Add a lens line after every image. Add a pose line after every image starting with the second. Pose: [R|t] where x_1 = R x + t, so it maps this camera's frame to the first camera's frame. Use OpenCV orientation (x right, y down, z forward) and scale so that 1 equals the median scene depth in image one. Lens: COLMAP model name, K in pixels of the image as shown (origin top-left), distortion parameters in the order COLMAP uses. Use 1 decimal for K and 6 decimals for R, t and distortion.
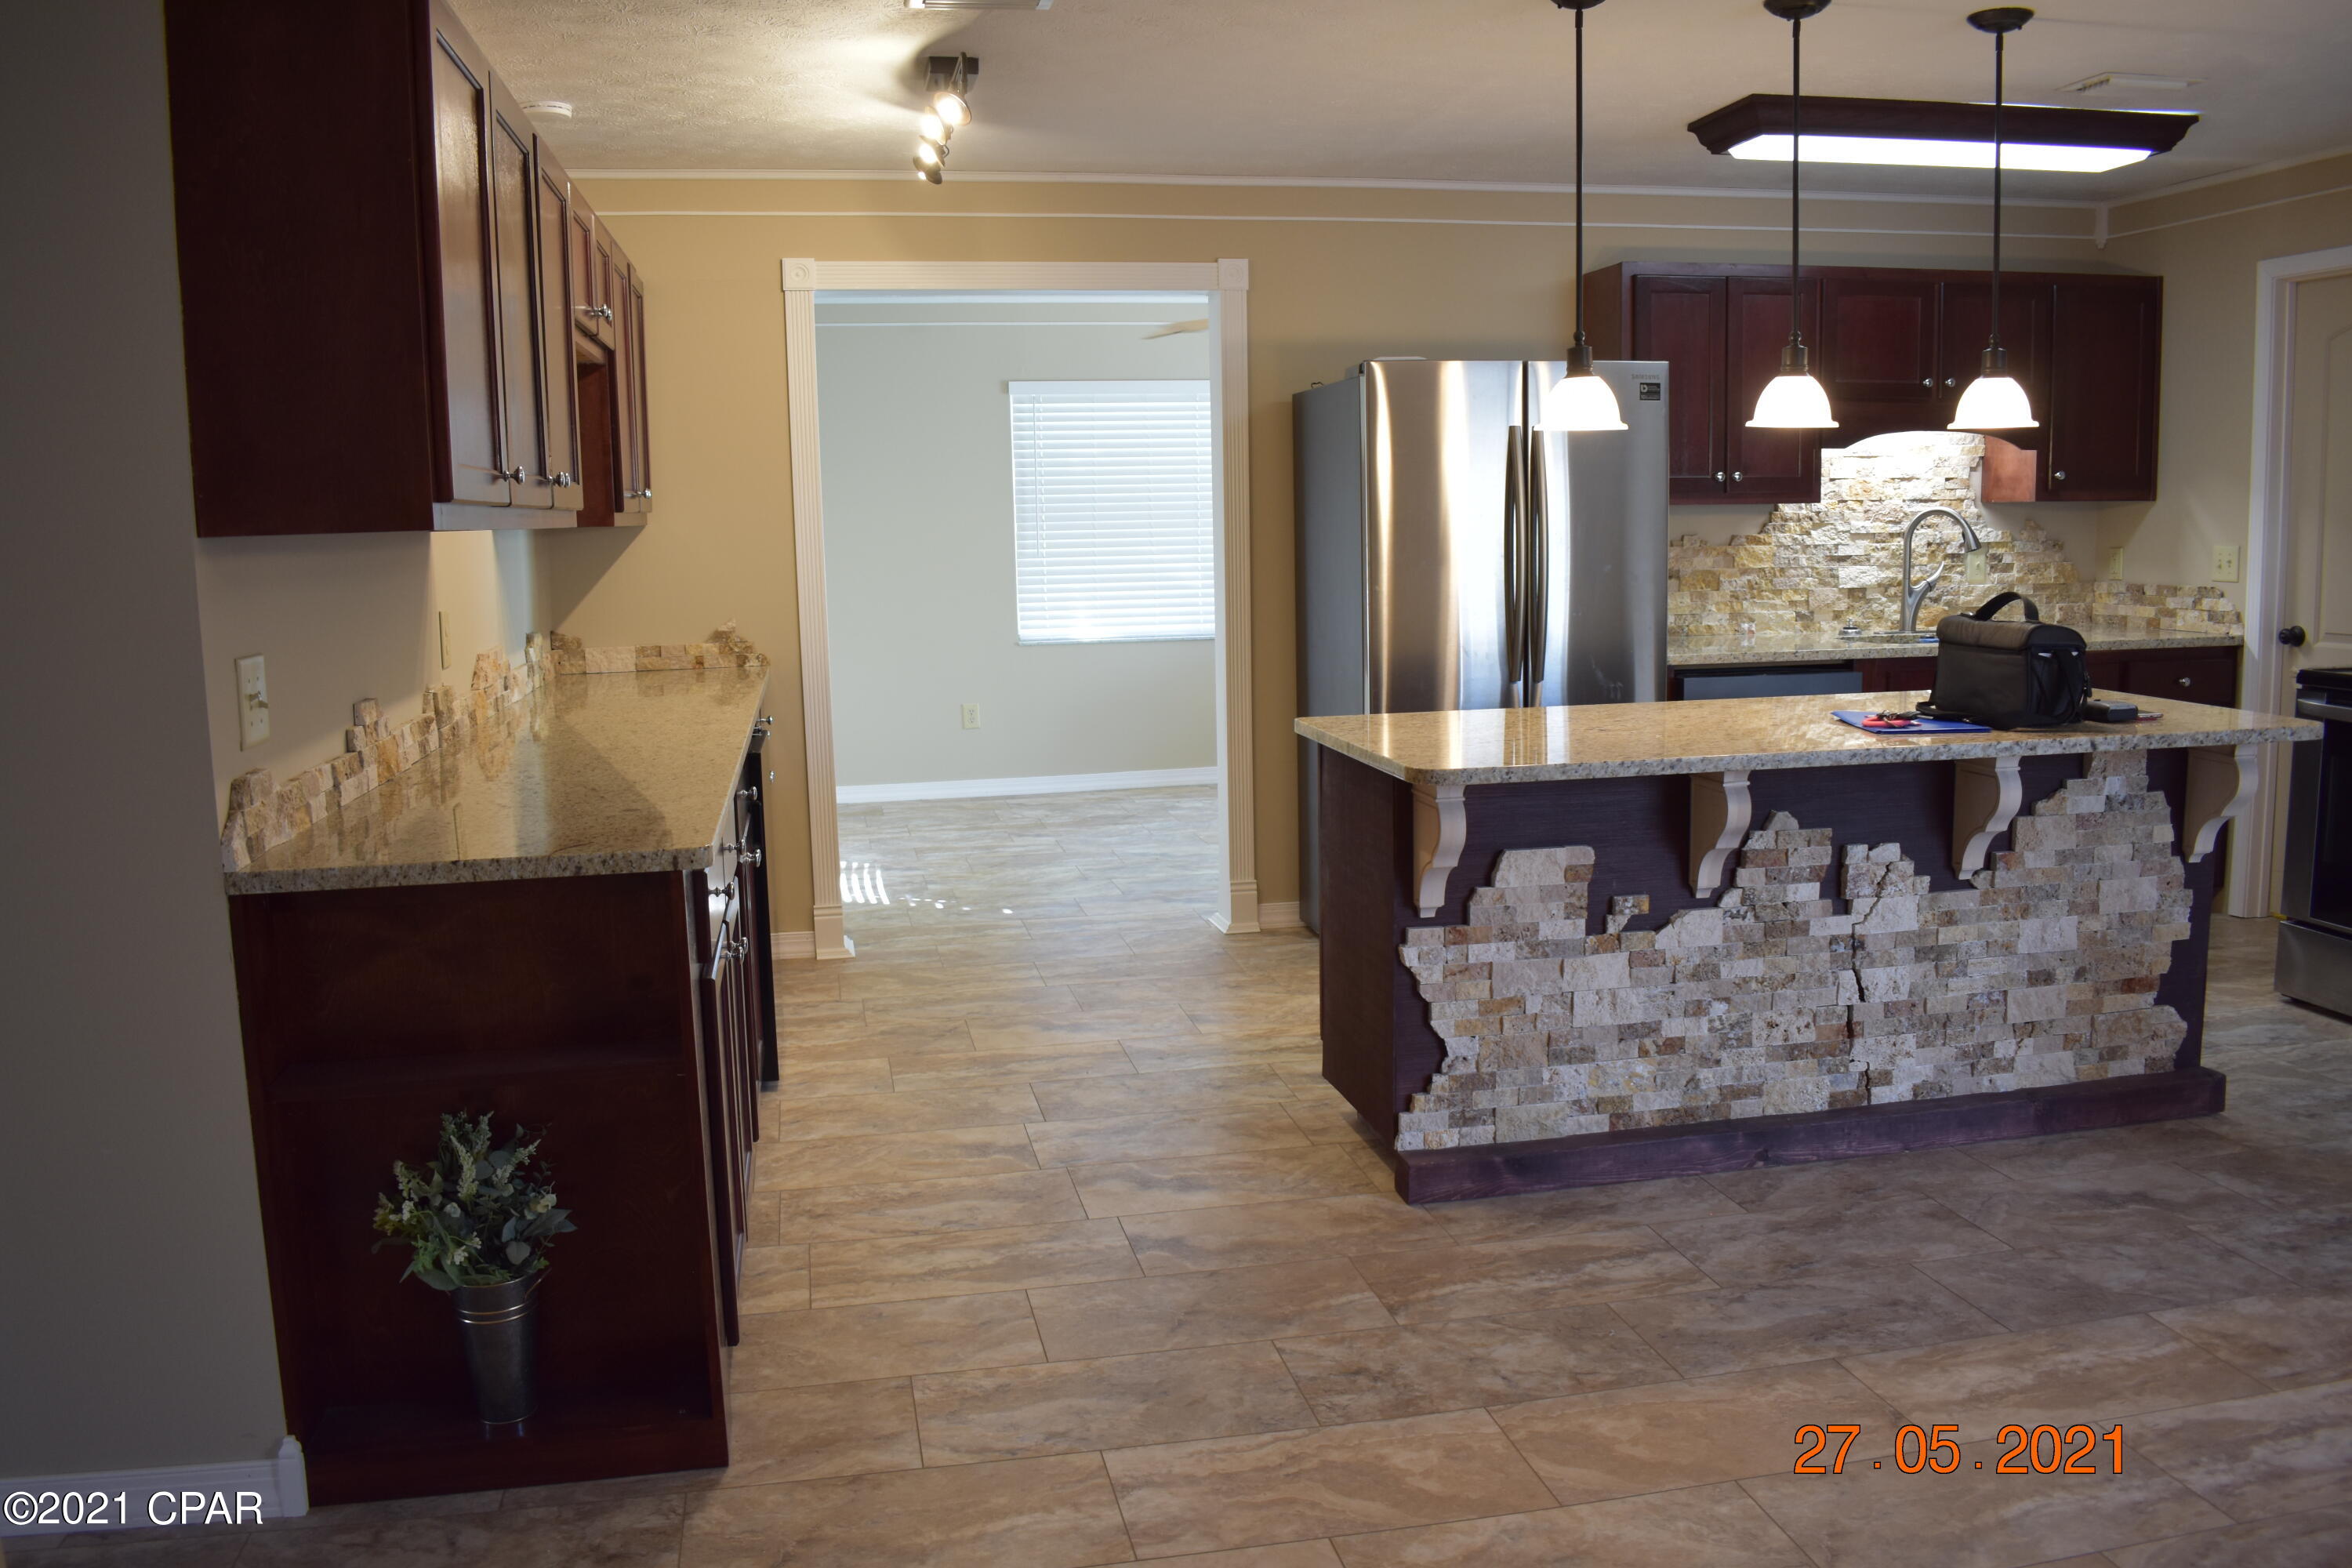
lens RADIAL K [[1839.8, 0, 1168.9], [0, 1839.8, 782.9], [0, 0, 1]] dist [-0.093725, 0.011675]
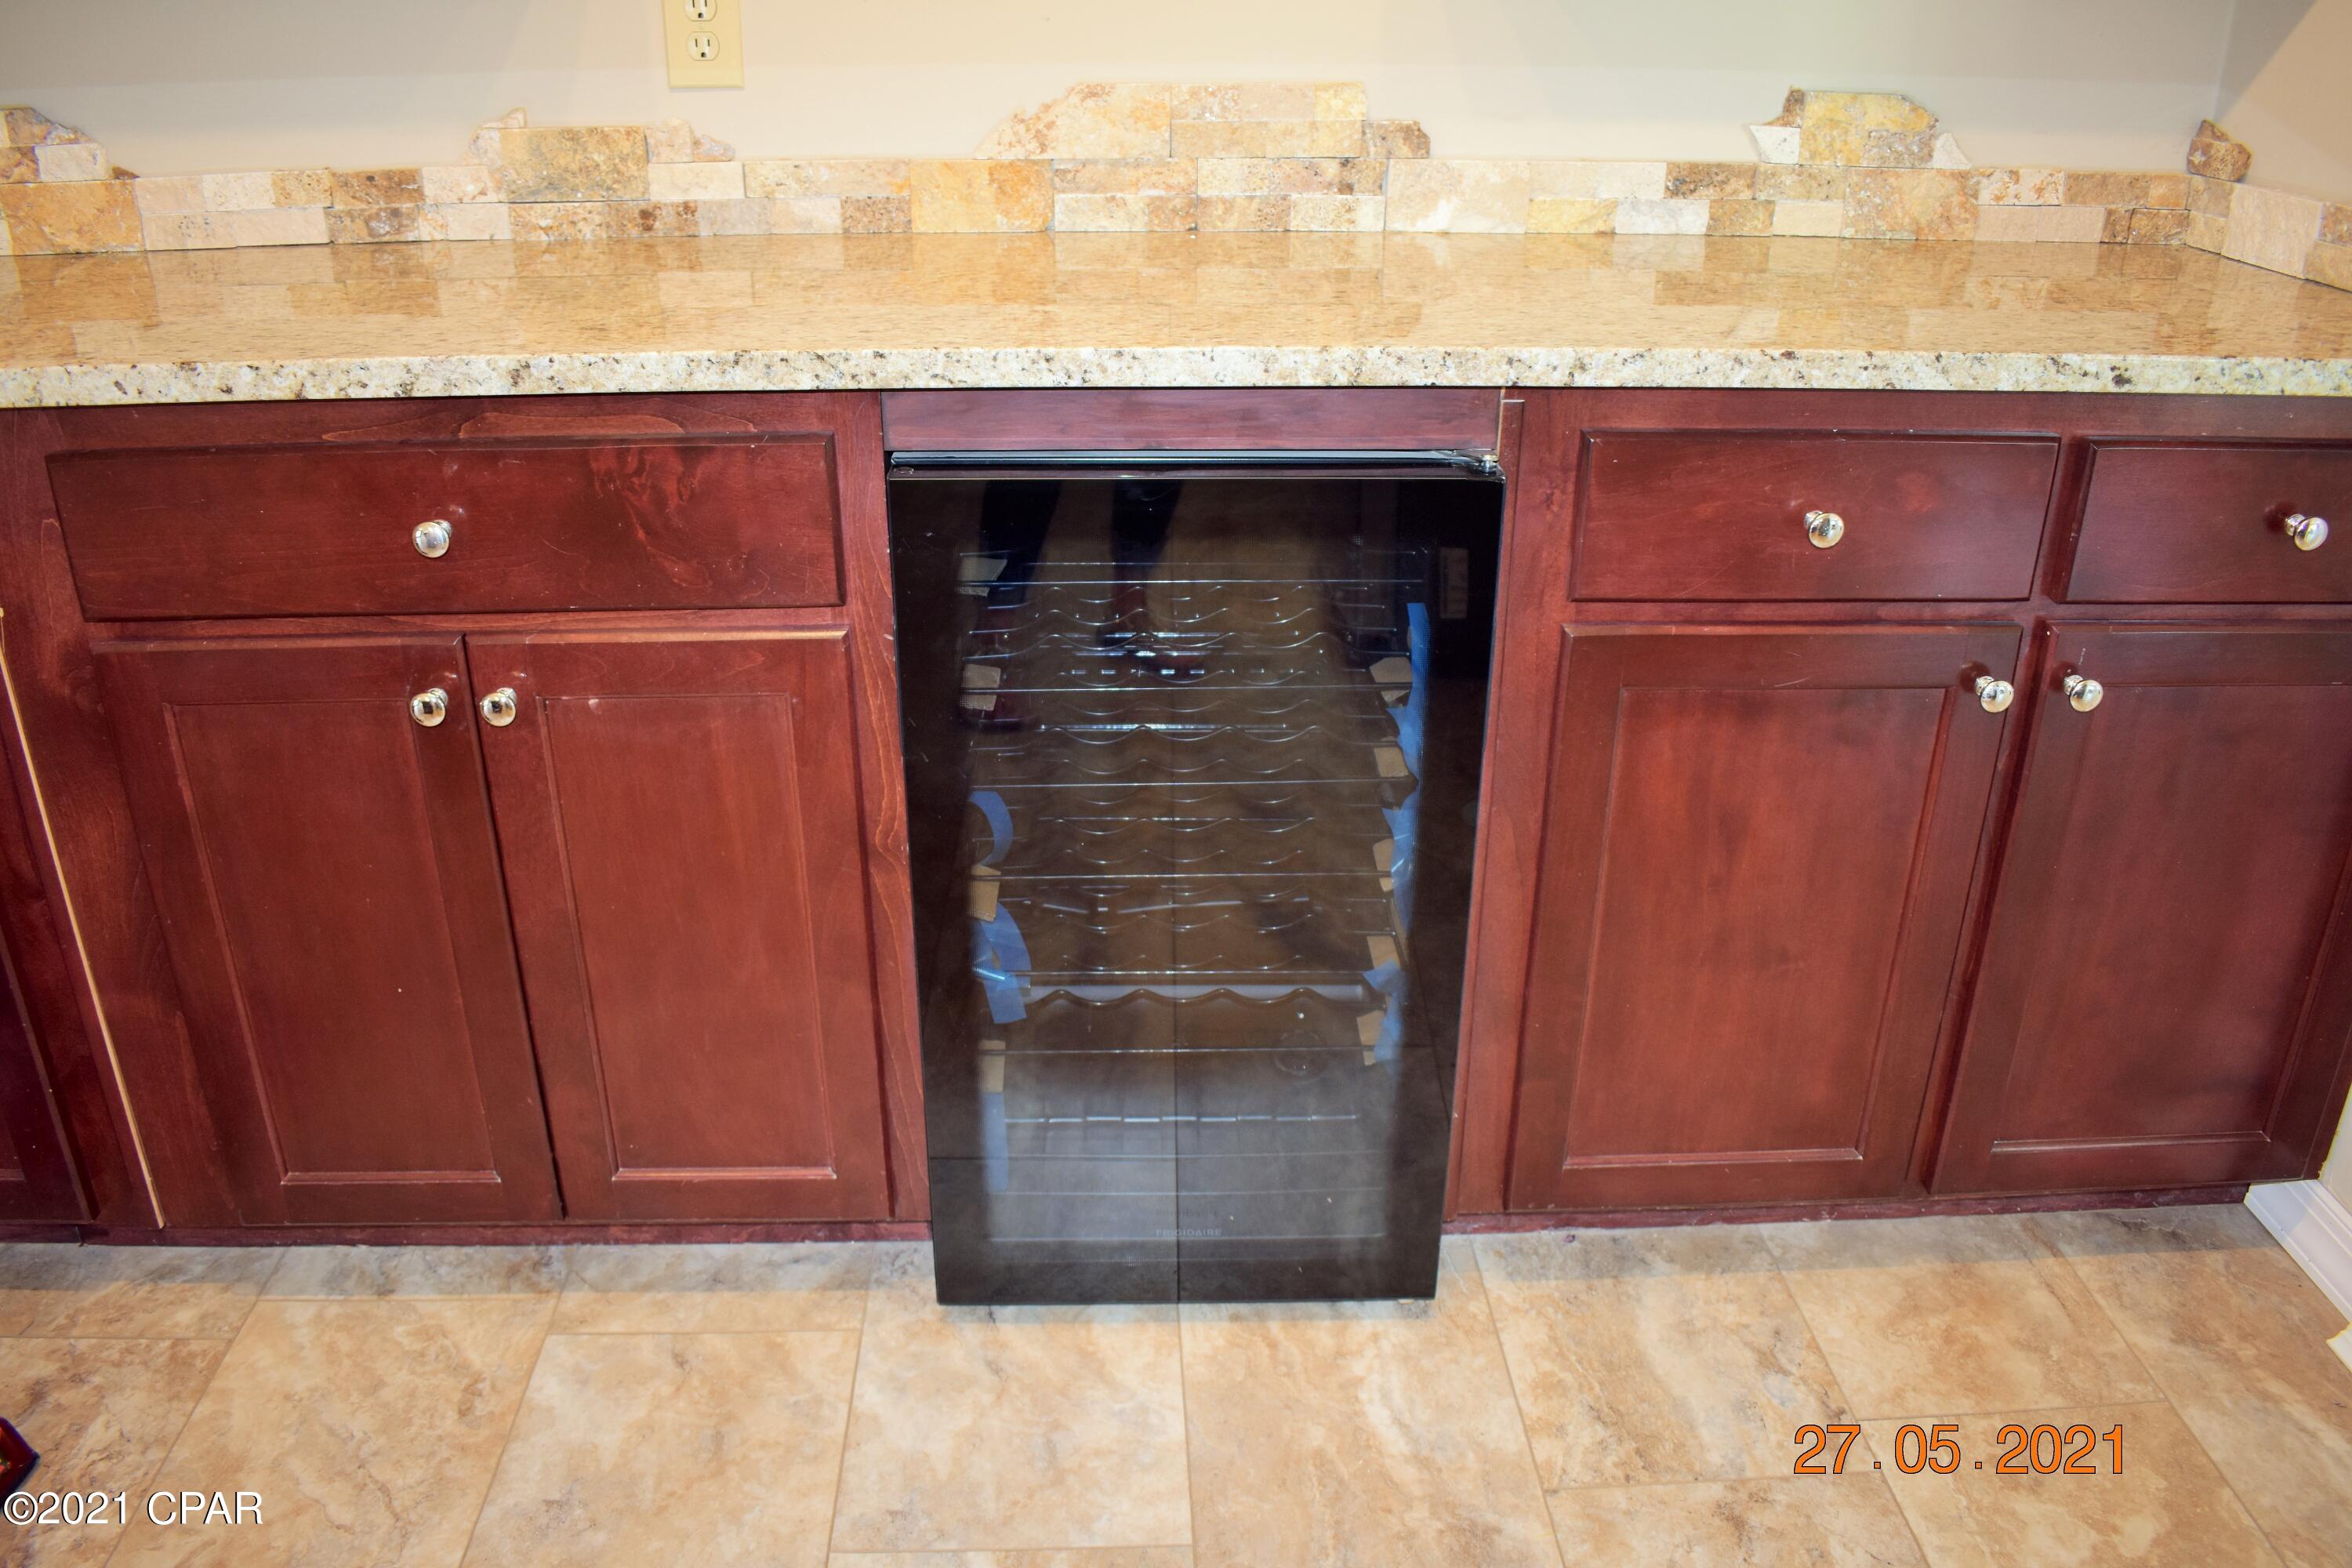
lens RADIAL K [[1827.9, 0, 1168.6], [0, 1827.9, 784.7], [0, 0, 1]] dist [-0.094800, 0.015257]
pose [[-0.154009, 0.432946, -0.888166, 0.087787], [-0.142934, 0.879673, 0.453591, -0.136513], [0.977676, 0.196806, -0.073595, 1.211257]]
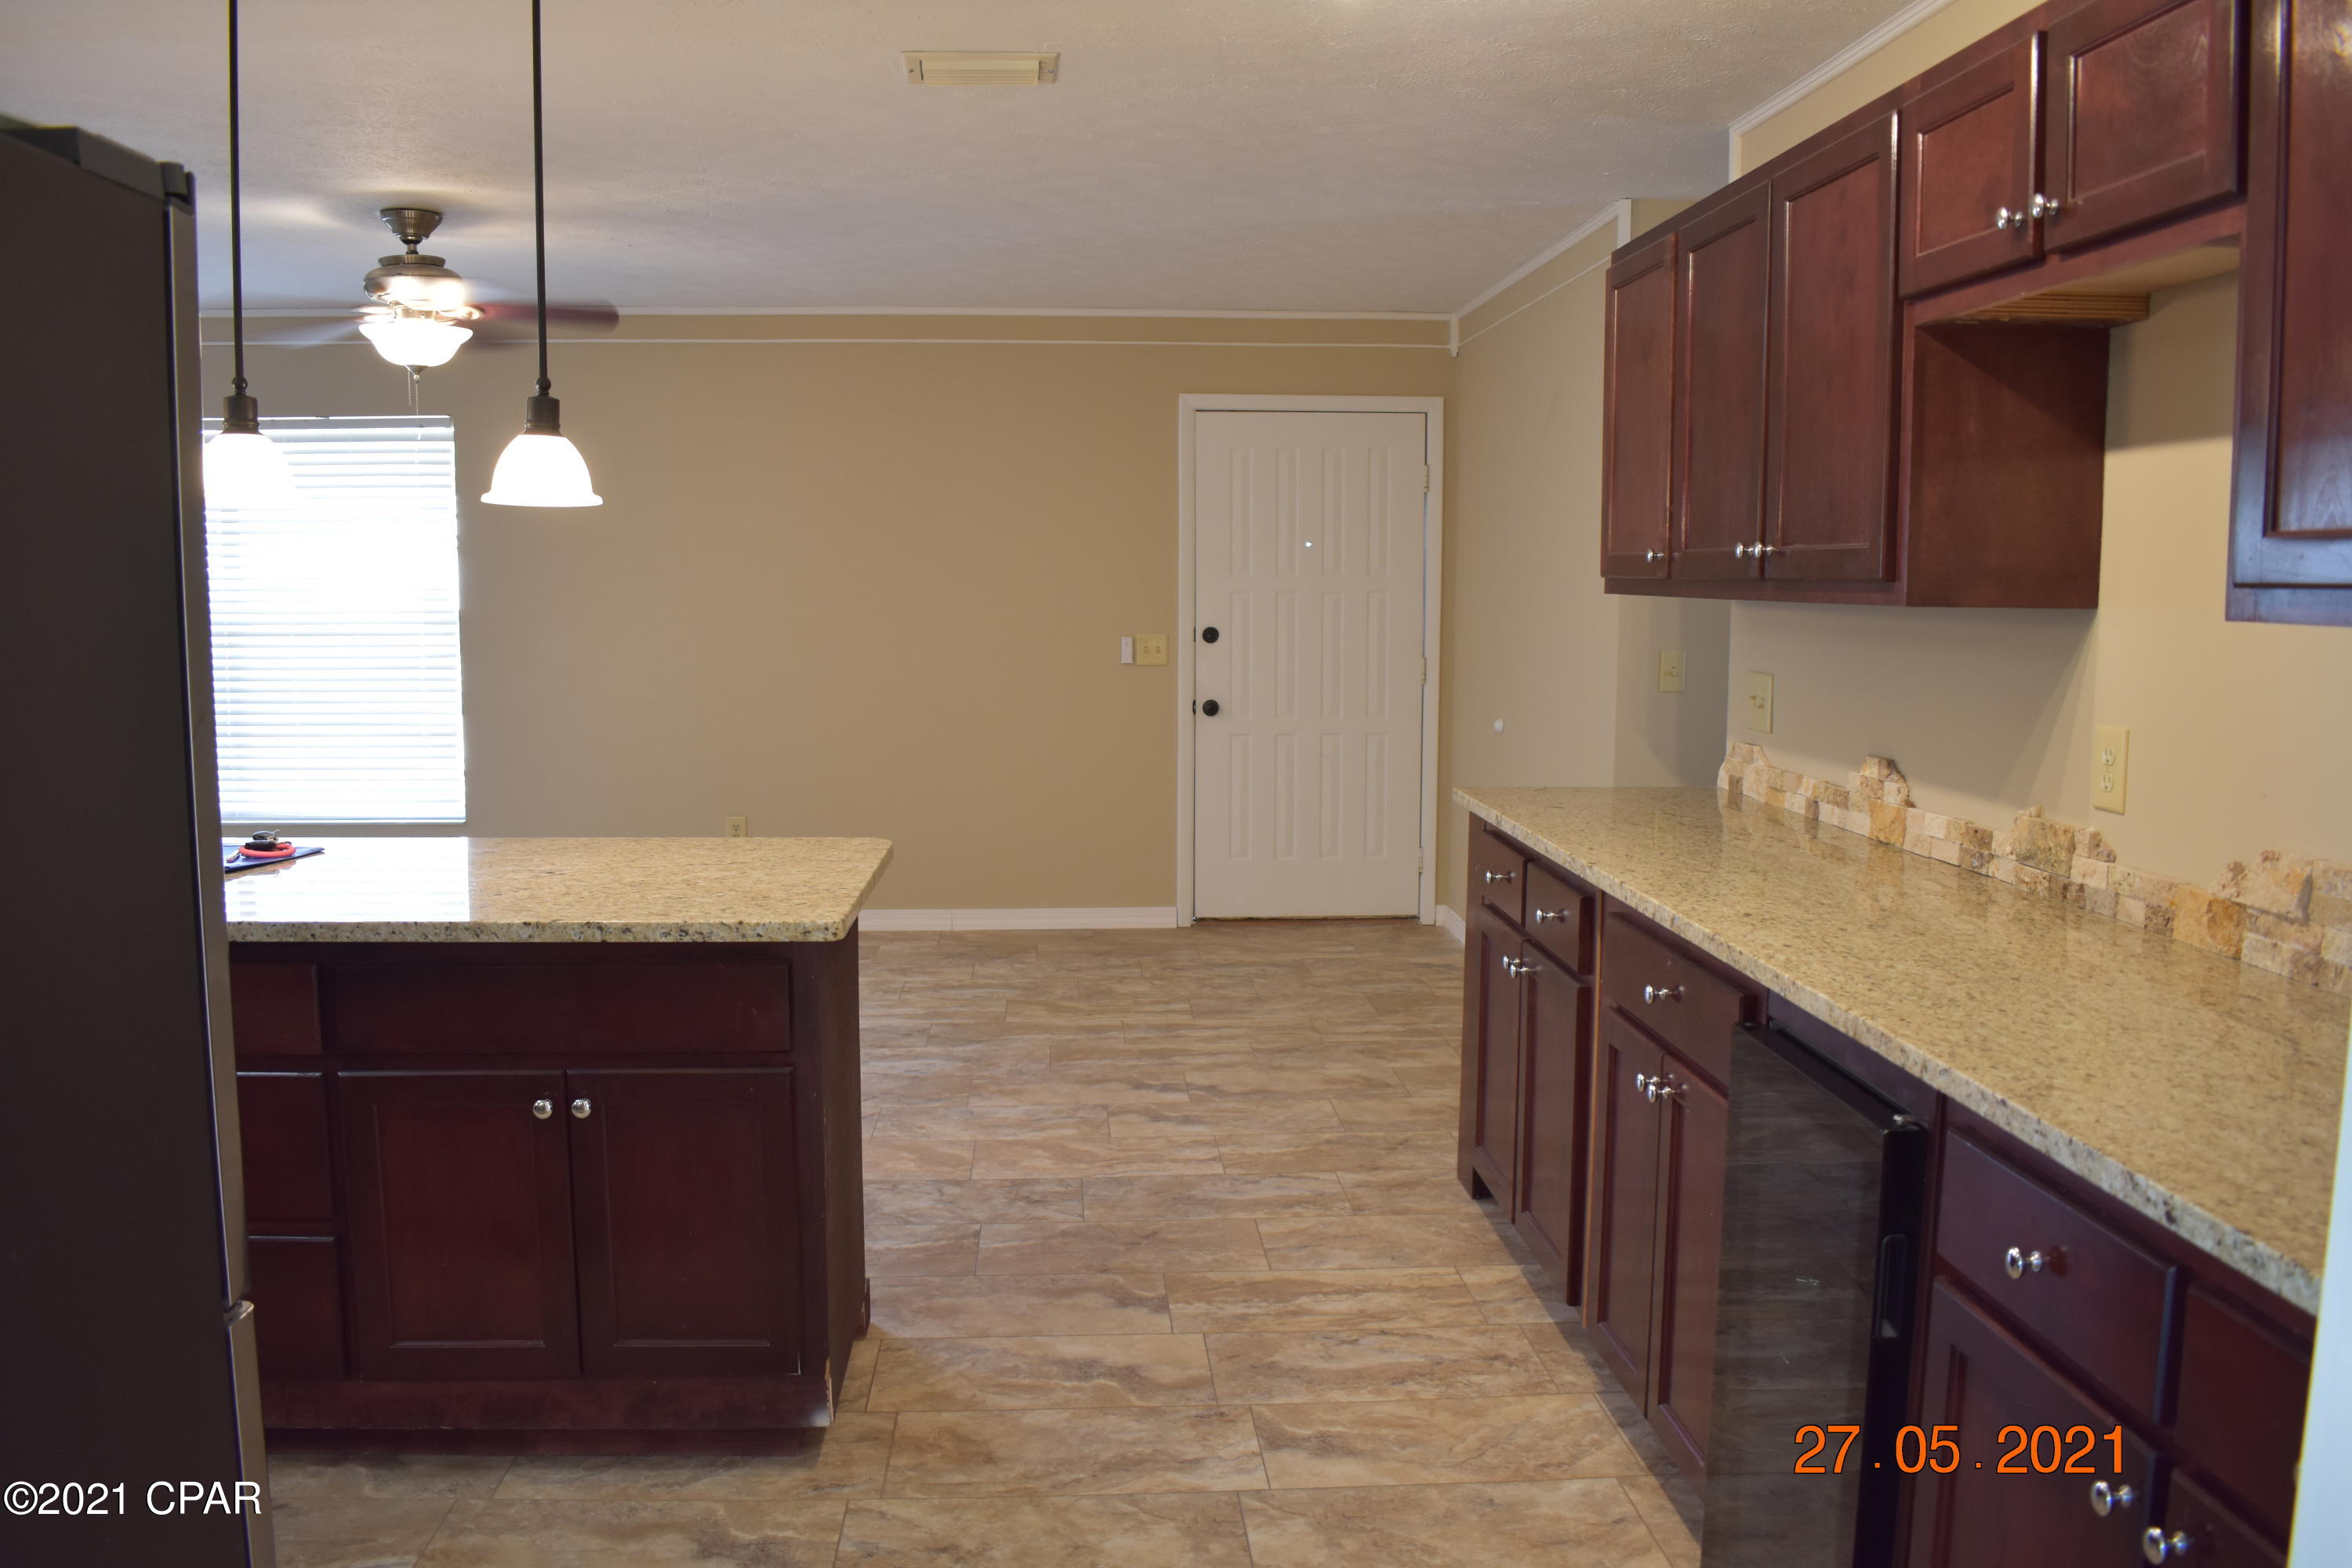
lens RADIAL K [[1839.8, 0, 1168.9], [0, 1839.8, 782.9], [0, 0, 1]] dist [-0.093725, 0.011675]
pose [[-0.990718, 0.001041, 0.135927, -0.144585], [0.035504, 0.967241, 0.251366, -0.258472], [-0.131213, 0.253859, -0.958300, 1.712860]]
